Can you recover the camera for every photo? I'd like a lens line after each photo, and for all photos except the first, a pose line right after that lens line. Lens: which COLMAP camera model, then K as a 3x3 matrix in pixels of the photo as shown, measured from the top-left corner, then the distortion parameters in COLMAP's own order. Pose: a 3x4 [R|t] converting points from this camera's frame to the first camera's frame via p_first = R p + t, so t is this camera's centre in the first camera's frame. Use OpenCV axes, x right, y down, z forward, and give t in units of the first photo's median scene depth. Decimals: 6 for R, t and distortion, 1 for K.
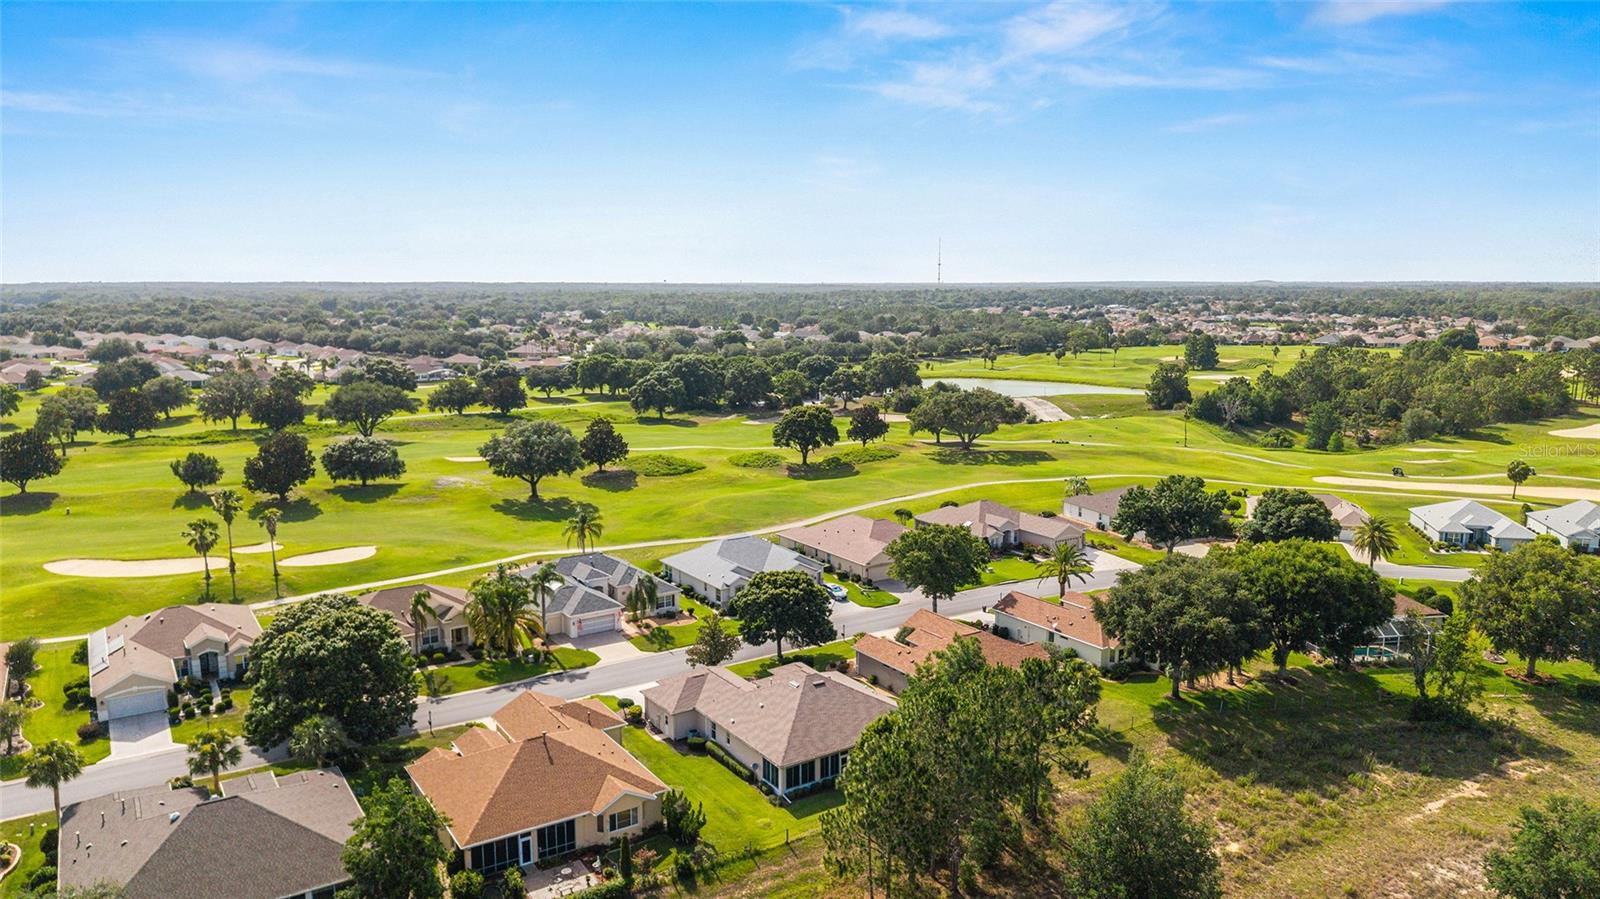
lens RADIAL K [[1042.7, 0, 800.0], [0, 1042.7, 449.5], [0, 0, 1]] dist [0.027023, -0.050624]
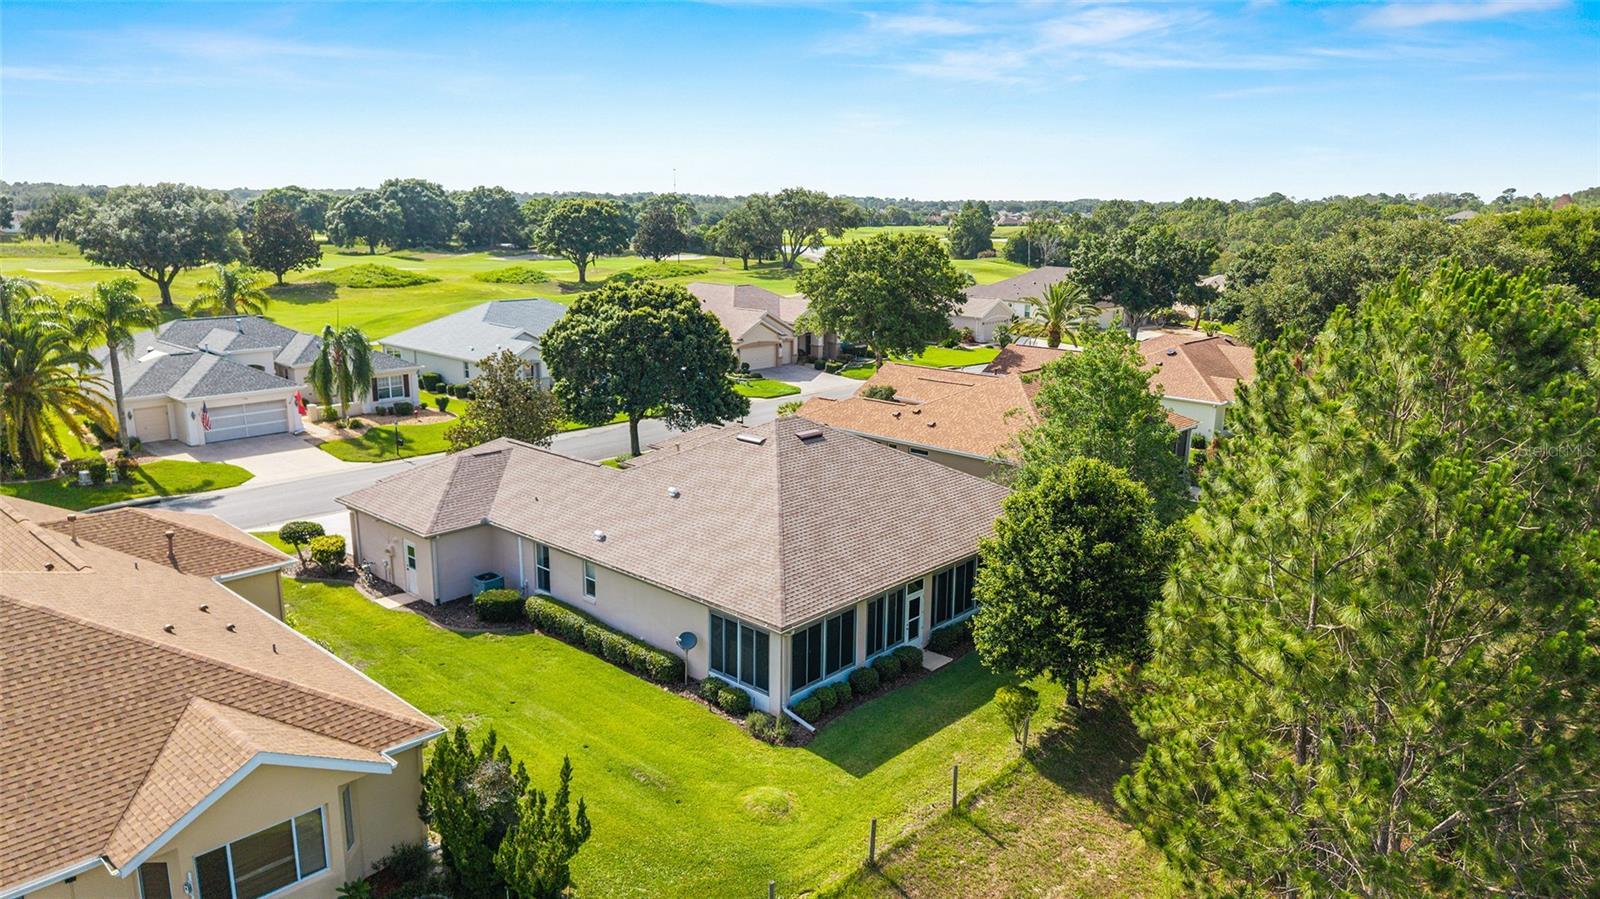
lens RADIAL K [[1042.7, 0, 800.0], [0, 1042.7, 449.5], [0, 0, 1]] dist [0.027023, -0.050624]
pose [[0.968430, -0.038936, 0.246224, -0.085277], [0.019131, 0.996422, 0.082320, 0.197502], [-0.248549, -0.075010, 0.965711, 0.613381]]
